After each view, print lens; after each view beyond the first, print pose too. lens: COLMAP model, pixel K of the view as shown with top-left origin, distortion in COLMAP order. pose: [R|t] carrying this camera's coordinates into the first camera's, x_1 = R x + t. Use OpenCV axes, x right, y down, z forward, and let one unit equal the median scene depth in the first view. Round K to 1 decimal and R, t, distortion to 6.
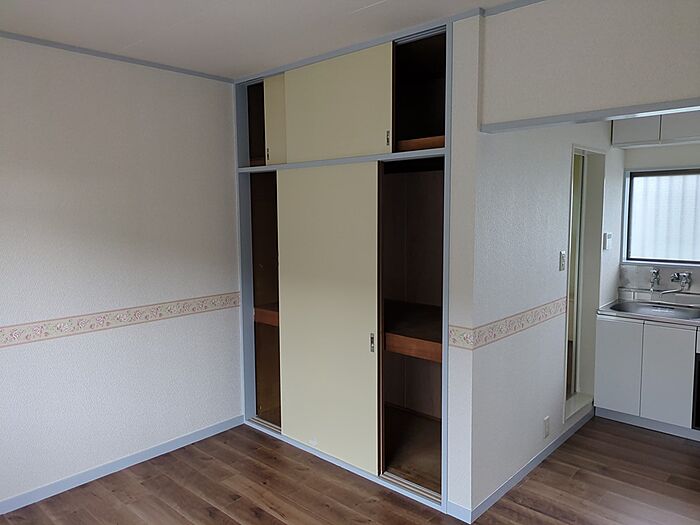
lens RADIAL K [[527.4, 0, 350.0], [0, 527.4, 262.5], [0, 0, 1]] dist [0.008971, 0.002395]
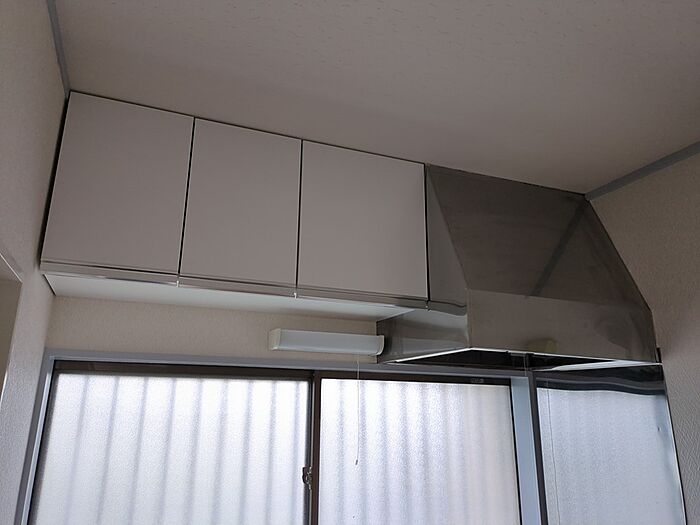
lens RADIAL K [[527.4, 0, 350.0], [0, 527.4, 262.5], [0, 0, 1]] dist [0.008971, 0.002395]
pose [[0.419983, 0.258597, 0.869909, 0.284149], [0.078420, 0.944618, -0.318666, -0.102280], [-0.904137, 0.202053, 0.376444, 0.670141]]
